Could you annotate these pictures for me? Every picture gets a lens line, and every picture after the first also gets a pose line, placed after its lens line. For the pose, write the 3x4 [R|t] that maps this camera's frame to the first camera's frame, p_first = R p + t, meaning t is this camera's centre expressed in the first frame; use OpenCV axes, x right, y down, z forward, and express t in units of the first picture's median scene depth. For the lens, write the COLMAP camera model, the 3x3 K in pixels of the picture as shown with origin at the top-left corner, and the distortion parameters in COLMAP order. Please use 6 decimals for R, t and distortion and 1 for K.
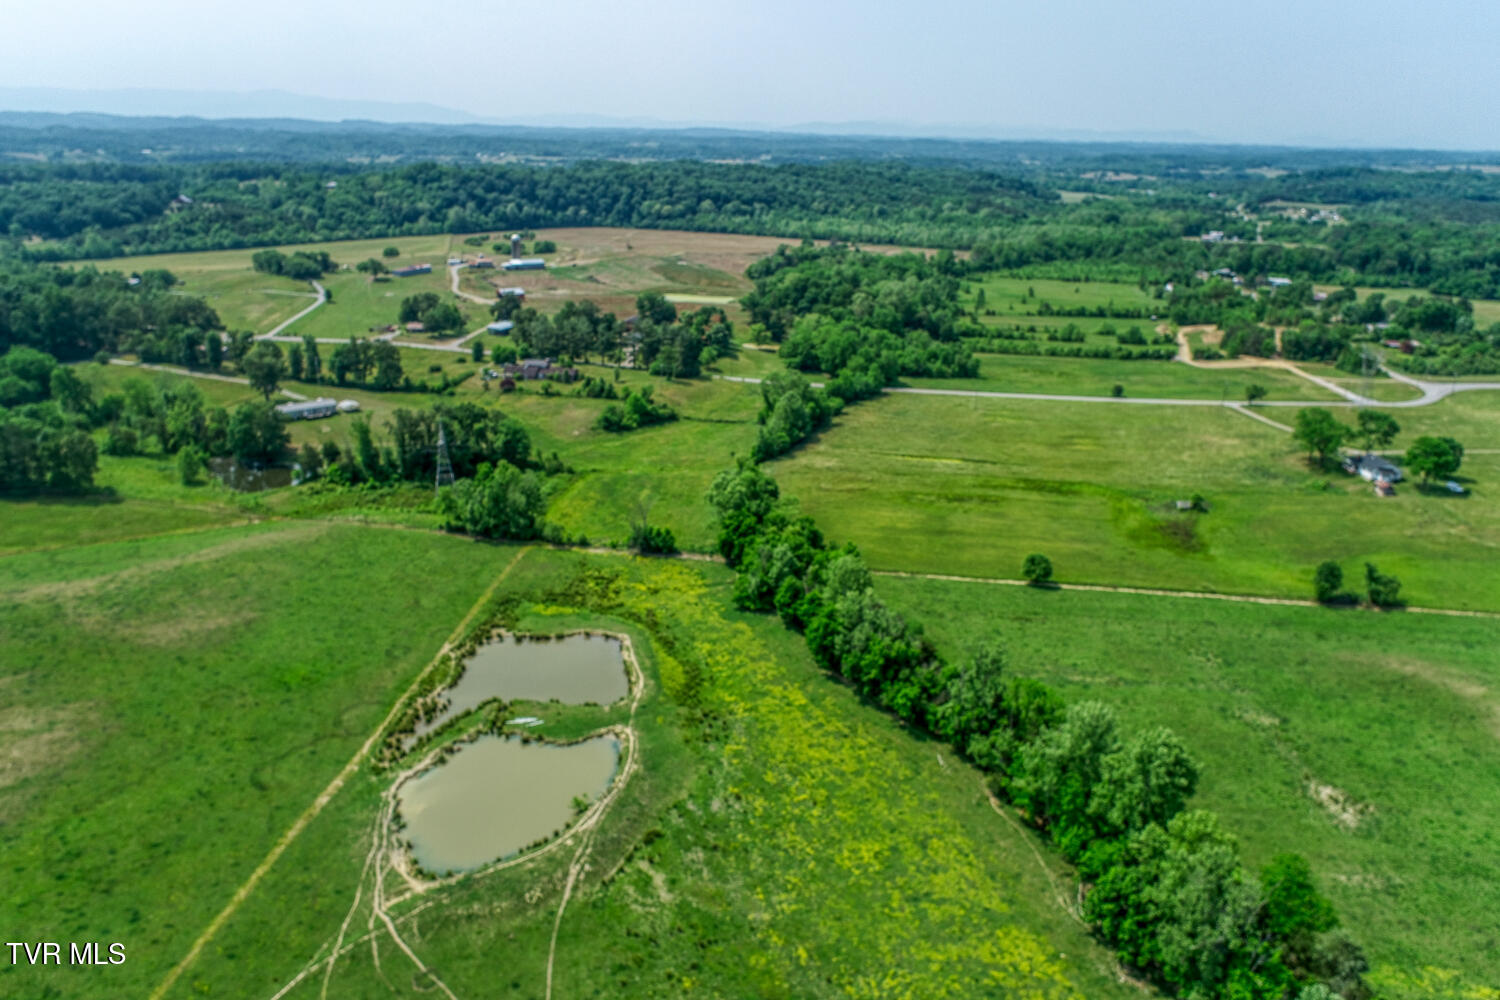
lens RADIAL K [[1020.8, 0, 750.0], [0, 1020.8, 500.0], [0, 0, 1]] dist [-0.009661, 0.004687]
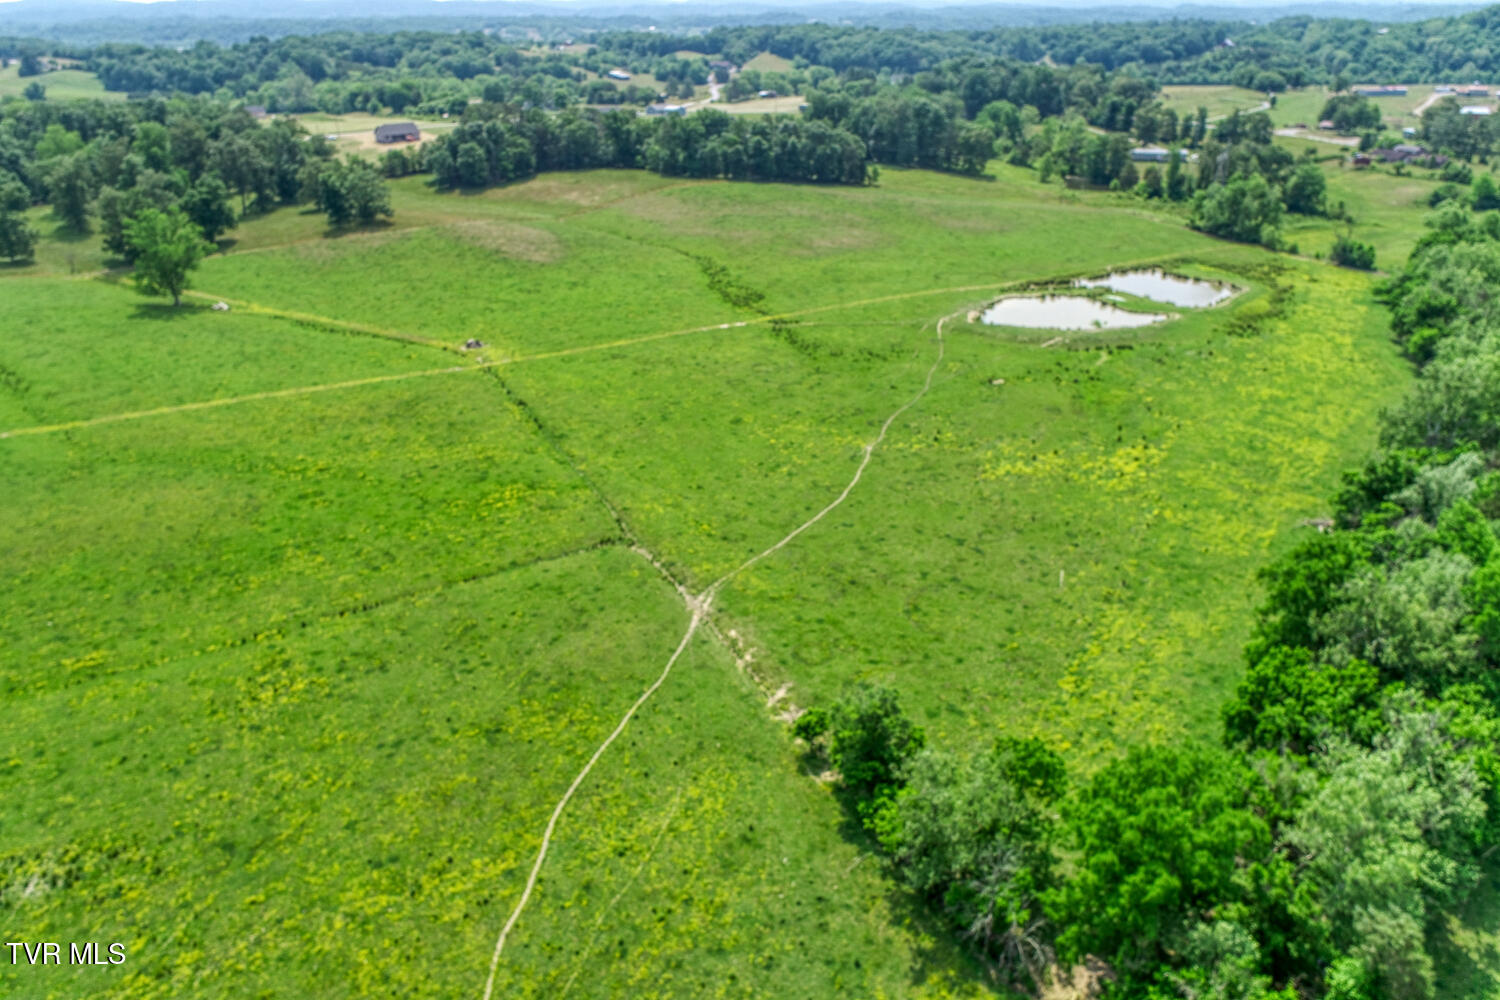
lens RADIAL K [[1020.8, 0, 750.0], [0, 1020.8, 500.0], [0, 0, 1]] dist [-0.009661, 0.004687]
pose [[0.583539, 0.326363, -0.743619, 0.573114], [-0.251415, 0.943306, 0.216710, 0.292657], [0.772187, 0.060499, 0.632509, -0.200644]]
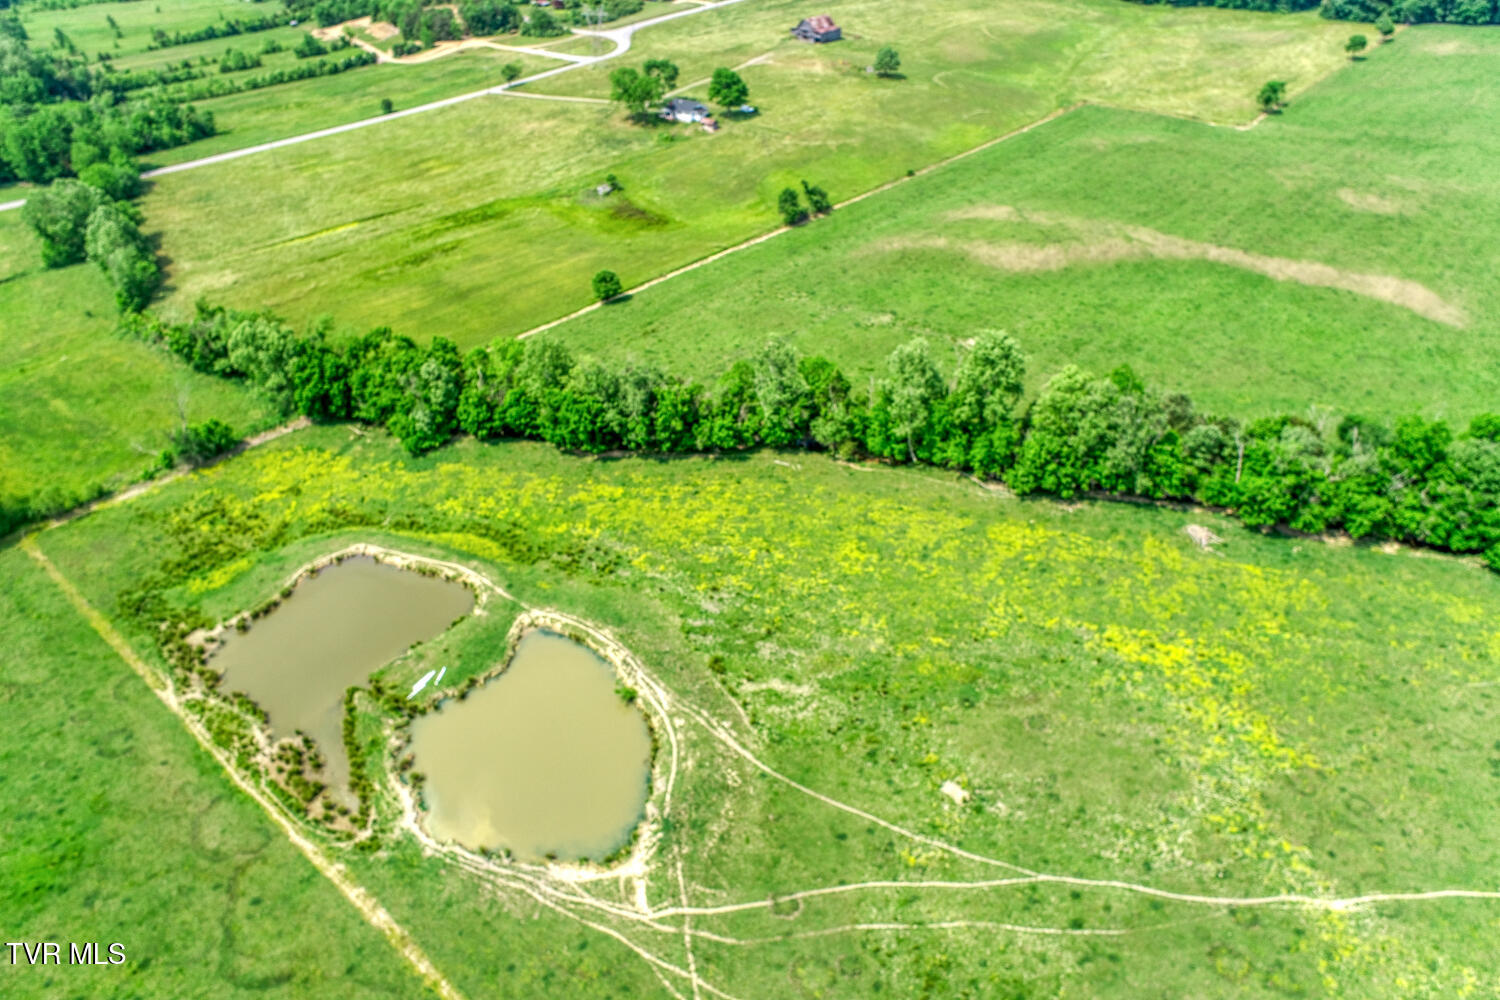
lens RADIAL K [[1020.8, 0, 750.0], [0, 1020.8, 500.0], [0, 0, 1]] dist [-0.009661, 0.004687]
pose [[0.578818, -0.492844, 0.649672, -0.500675], [0.305154, 0.869721, 0.387901, -0.121623], [-0.756208, -0.026274, 0.653804, 0.316325]]
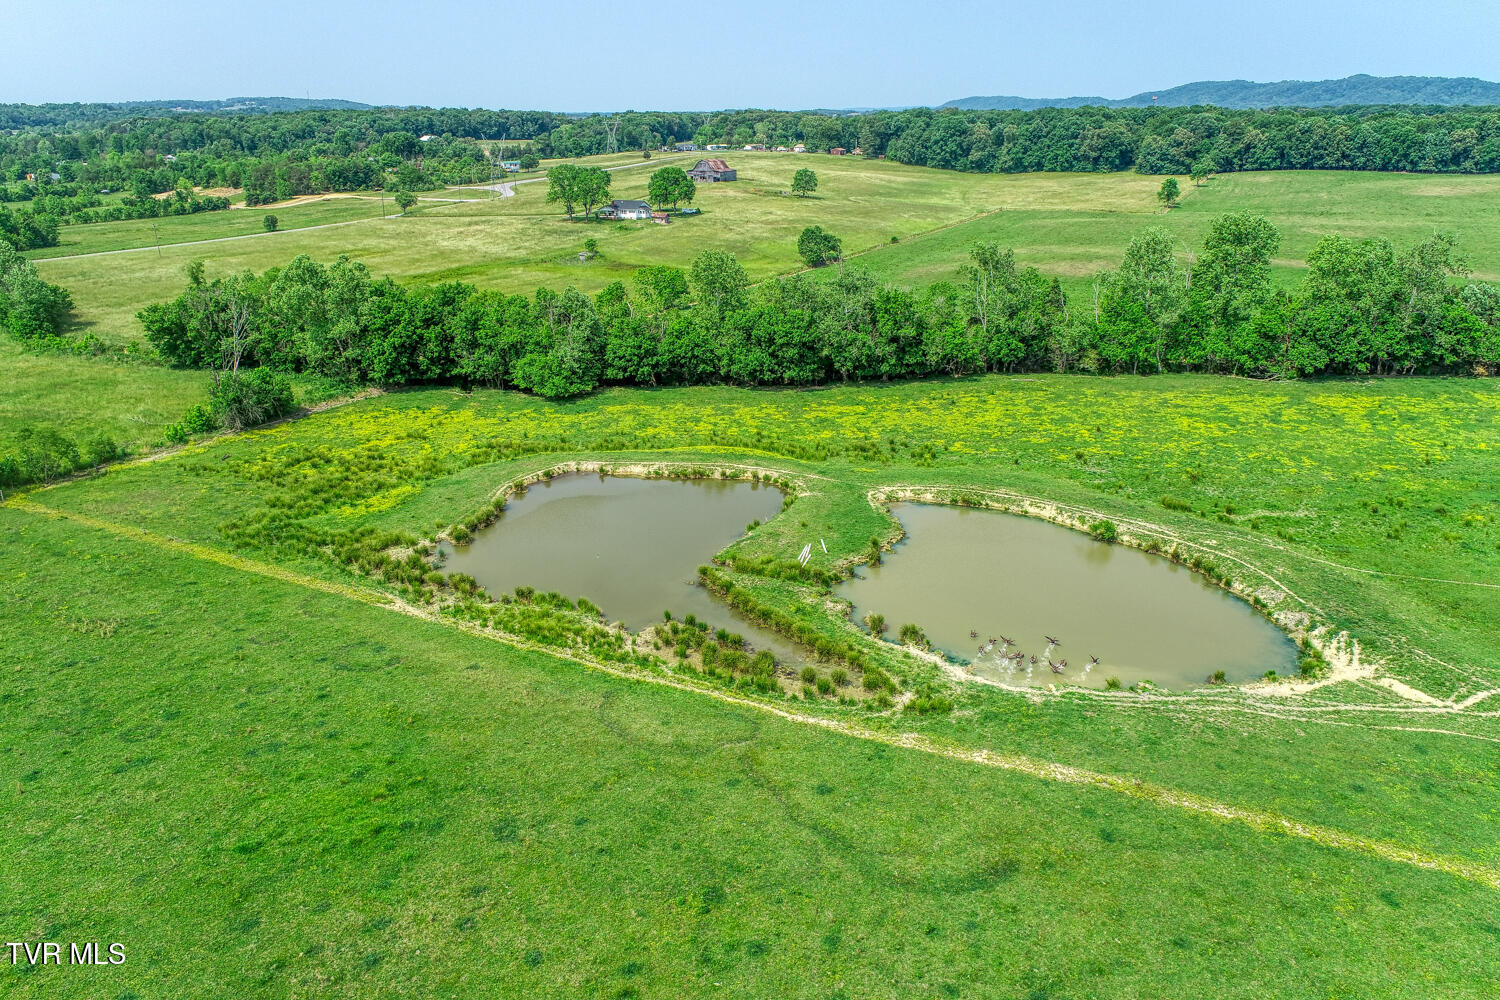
lens RADIAL K [[1020.8, 0, 750.0], [0, 1020.8, 500.0], [0, 0, 1]] dist [-0.009661, 0.004687]
pose [[0.351692, -0.343771, 0.870709, -0.649864], [0.321256, 0.917965, 0.232668, 0.064877], [-0.879265, 0.197893, 0.433280, 0.789222]]
